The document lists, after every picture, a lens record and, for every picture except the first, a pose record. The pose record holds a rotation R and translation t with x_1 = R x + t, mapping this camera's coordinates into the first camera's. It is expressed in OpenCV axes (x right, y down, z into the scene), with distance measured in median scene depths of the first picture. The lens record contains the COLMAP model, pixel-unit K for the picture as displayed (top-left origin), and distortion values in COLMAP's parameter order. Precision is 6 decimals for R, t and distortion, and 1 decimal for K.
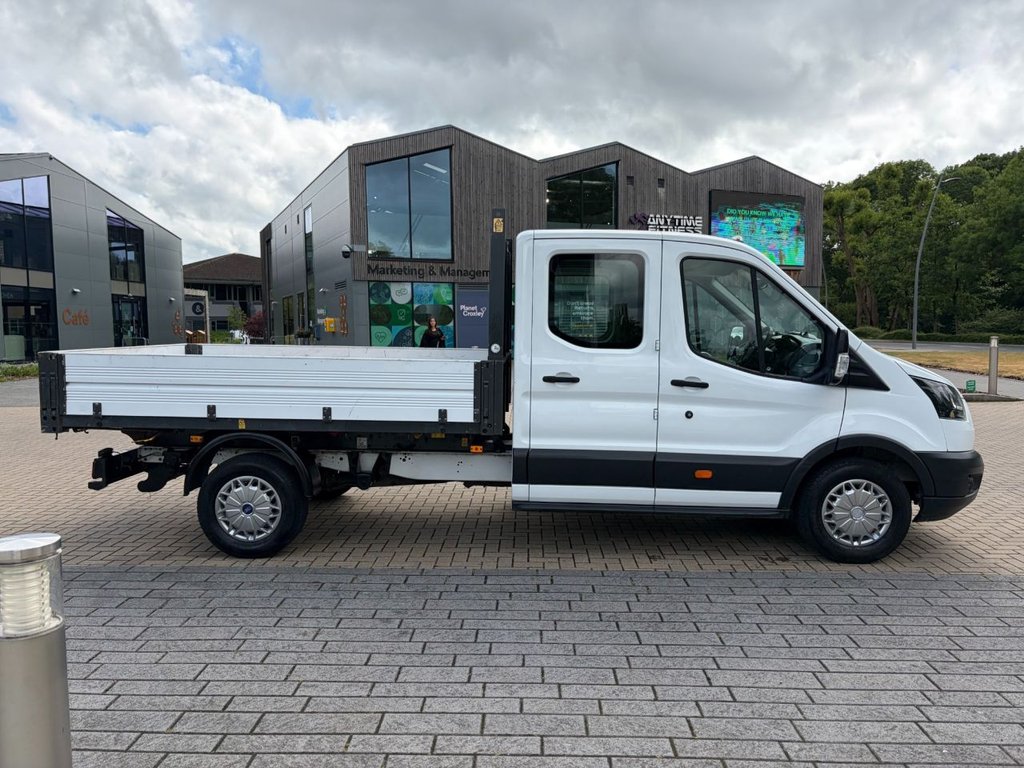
lens RADIAL K [[769.1, 0, 509.0], [0, 769.1, 387.2], [0, 0, 1]] dist [0.054489, -0.064706]
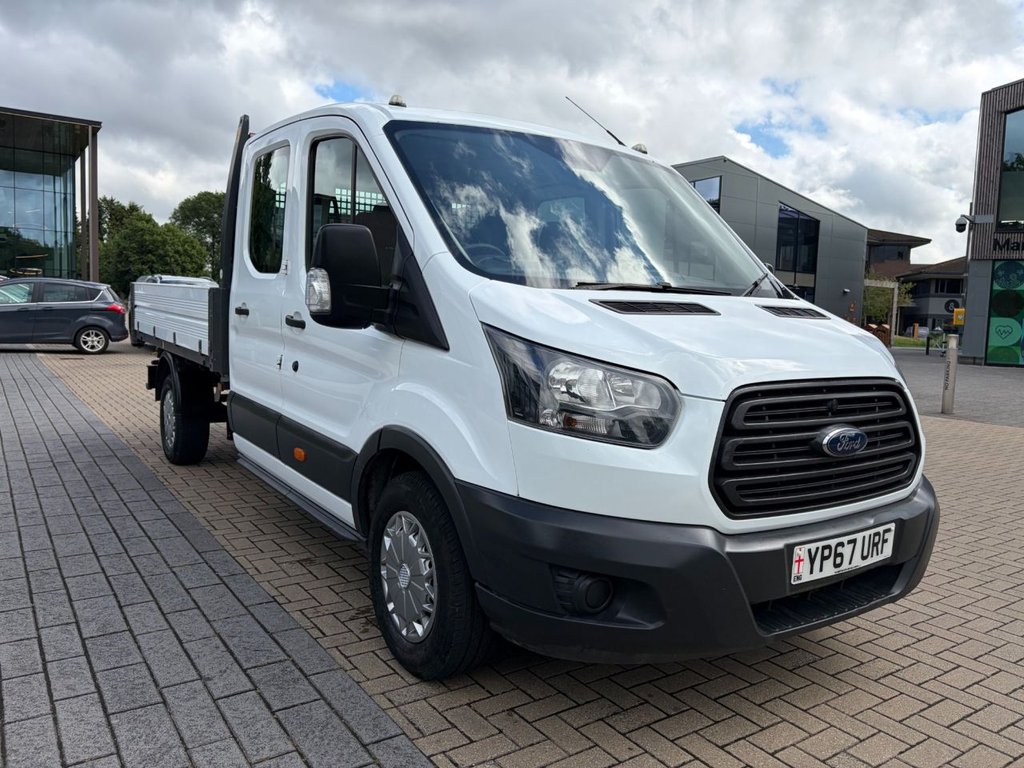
lens RADIAL K [[766.8, 0, 513.7], [0, 766.8, 389.1], [0, 0, 1]] dist [0.055986, -0.062584]
pose [[0.593439, 0.104199, -0.798106, 0.901384], [-0.101493, 0.993357, 0.054224, -0.002022], [0.798454, 0.048824, 0.600073, 0.733003]]
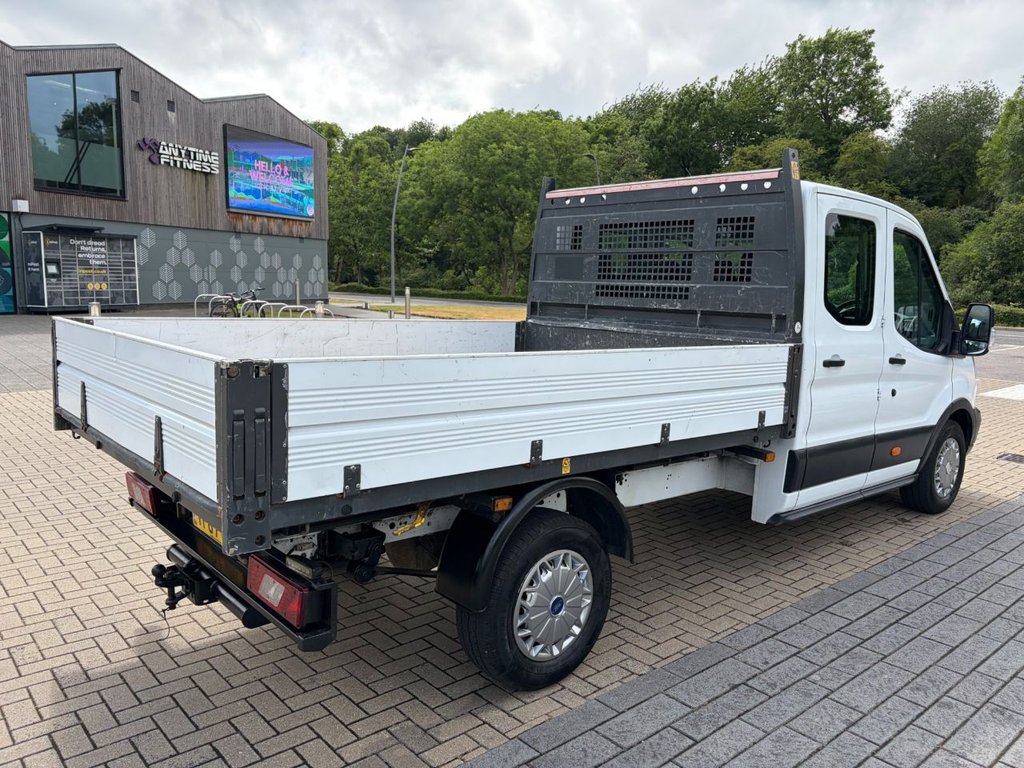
lens RADIAL K [[766.8, 0, 513.7], [0, 766.8, 389.1], [0, 0, 1]] dist [0.055986, -0.062584]
pose [[0.732986, -0.073123, 0.676302, -0.767462], [0.026519, 0.996521, 0.079004, -0.058143], [-0.679727, -0.039974, 0.732375, 0.605865]]
